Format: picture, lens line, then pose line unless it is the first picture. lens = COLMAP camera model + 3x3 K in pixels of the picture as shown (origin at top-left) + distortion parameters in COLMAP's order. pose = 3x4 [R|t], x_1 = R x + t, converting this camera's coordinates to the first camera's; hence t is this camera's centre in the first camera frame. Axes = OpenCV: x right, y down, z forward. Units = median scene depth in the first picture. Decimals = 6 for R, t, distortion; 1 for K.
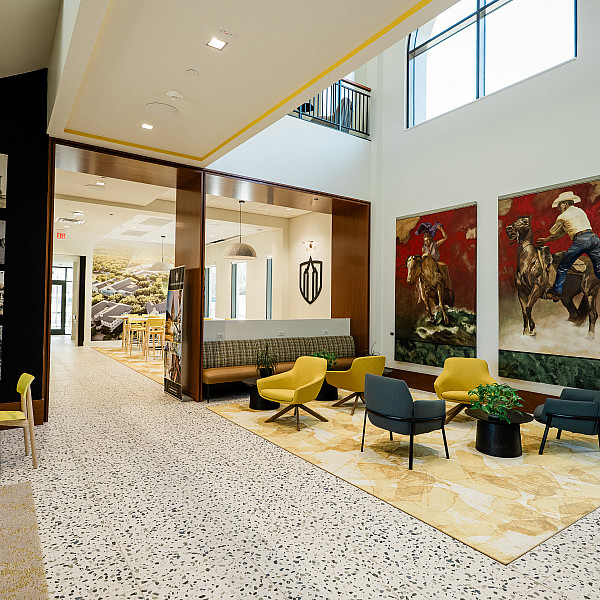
lens RADIAL K [[428.6, 0, 311.3], [0, 428.6, 293.3], [0, 0, 1]] dist [-0.002107, 0.002223]
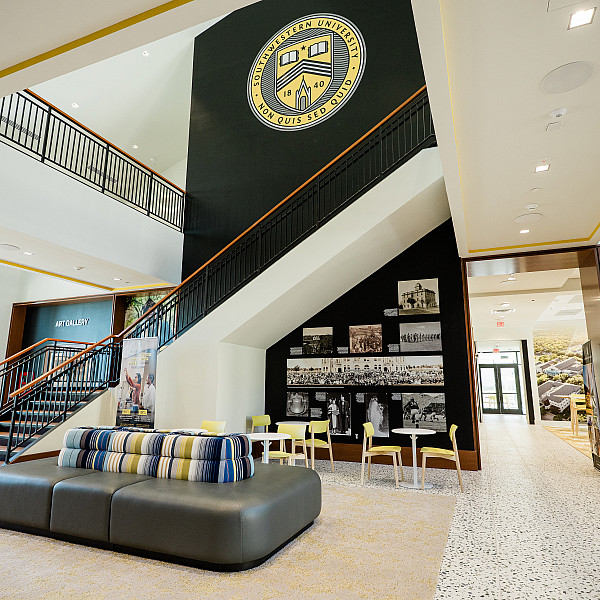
lens RADIAL K [[427.0, 0, 302.2], [0, 427.0, 299.6], [0, 0, 1]] dist [0.000230, 0.002832]
pose [[0.527788, -0.177036, -0.830722, 0.194119], [0.023944, 0.980750, -0.193796, 0.022266], [0.849039, 0.082393, 0.521867, -0.129739]]
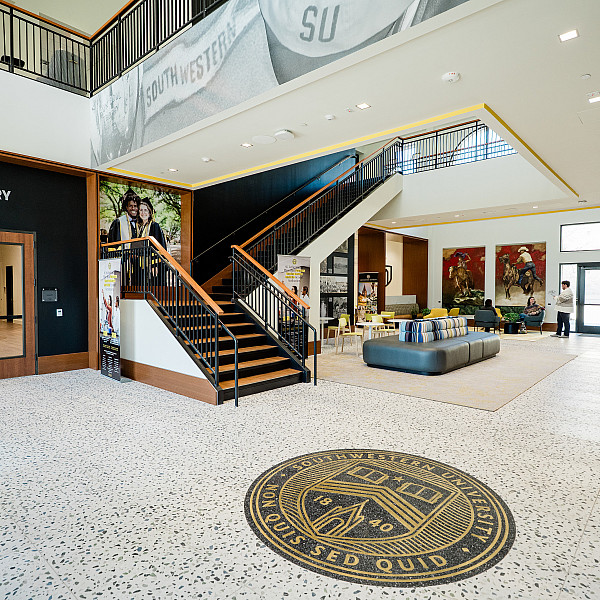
lens RADIAL K [[427.0, 0, 299.1], [0, 427.0, 298.1], [0, 0, 1]] dist [0.000230, 0.002832]
pose [[0.976497, -0.012244, 0.215182, -1.069824], [0.001919, 0.998839, 0.048128, -0.032235], [-0.215521, -0.046584, 0.975387, -1.048807]]
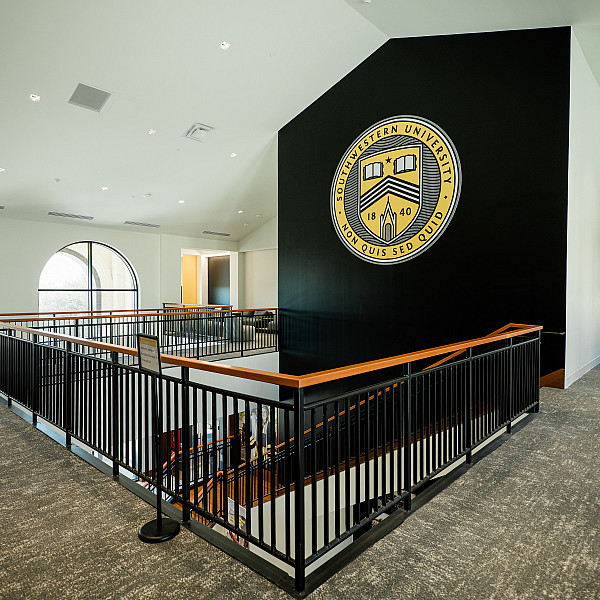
lens RADIAL K [[427.0, 0, 297.6], [0, 427.0, 298.4], [0, 0, 1]] dist [0.000230, 0.002832]
pose [[0.208505, 0.003663, -0.978014, 0.303112], [0.026327, 0.999610, 0.009357, -0.648385], [0.977667, -0.027699, 0.208327, 0.013845]]
